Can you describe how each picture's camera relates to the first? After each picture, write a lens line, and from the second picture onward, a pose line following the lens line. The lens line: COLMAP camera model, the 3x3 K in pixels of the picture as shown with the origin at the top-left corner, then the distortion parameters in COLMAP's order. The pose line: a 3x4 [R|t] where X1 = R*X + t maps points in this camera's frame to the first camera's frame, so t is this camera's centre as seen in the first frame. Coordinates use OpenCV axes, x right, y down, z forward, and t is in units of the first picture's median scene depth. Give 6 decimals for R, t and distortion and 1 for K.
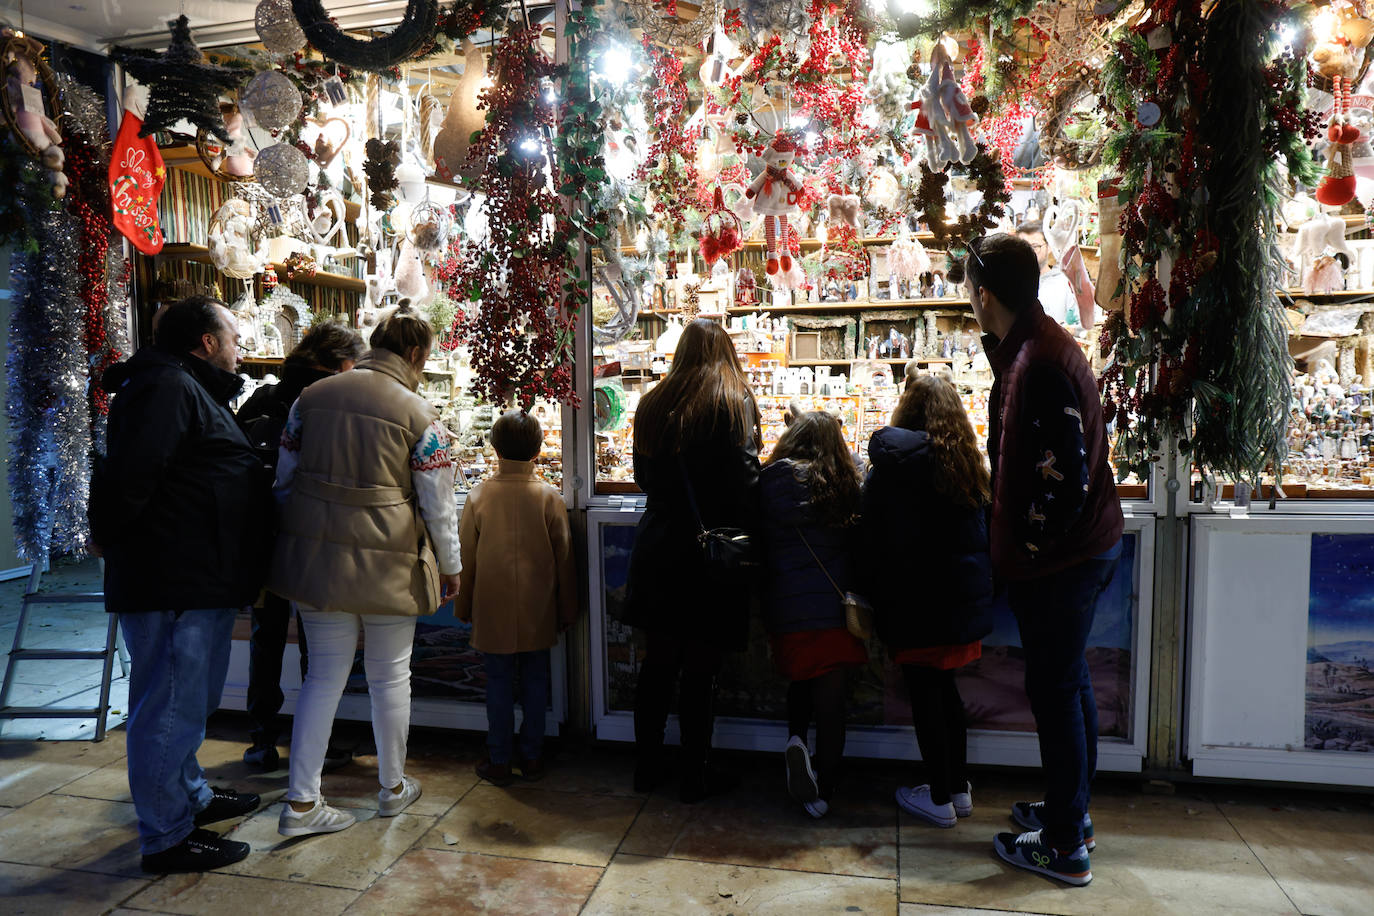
lens RADIAL K [[995.2, 0, 687.0], [0, 995.2, 458.0], [0, 0, 1]] dist [-0.107444, 0.078881]
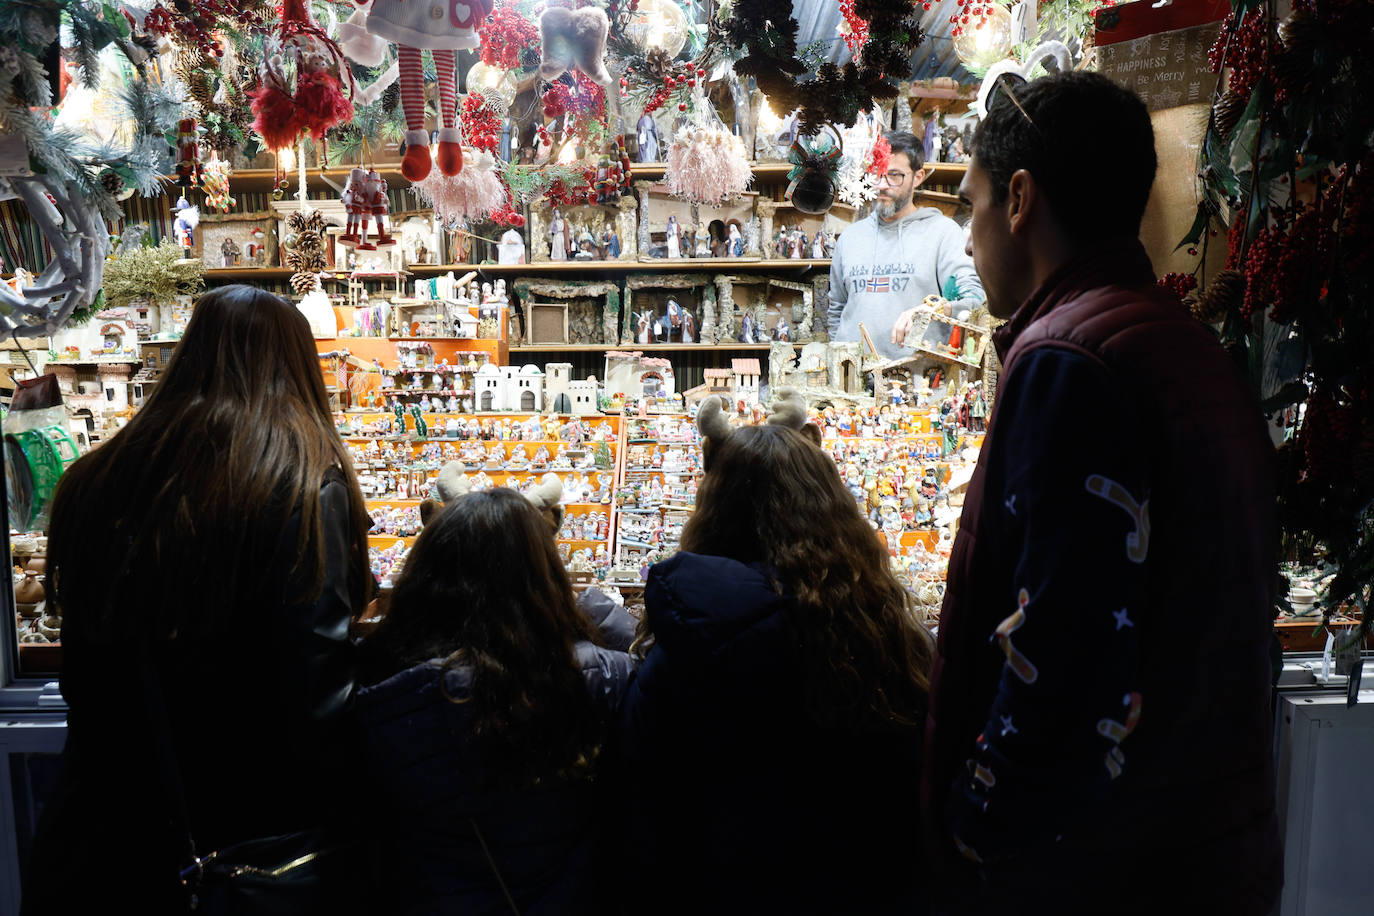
lens RADIAL K [[995.2, 0, 687.0], [0, 995.2, 458.0], [0, 0, 1]] dist [-0.107444, 0.078881]
pose [[0.974762, -0.014738, 0.222758, 0.061056], [0.007606, 0.999432, 0.032841, -0.042608], [-0.223116, -0.030318, 0.974320, 0.312087]]
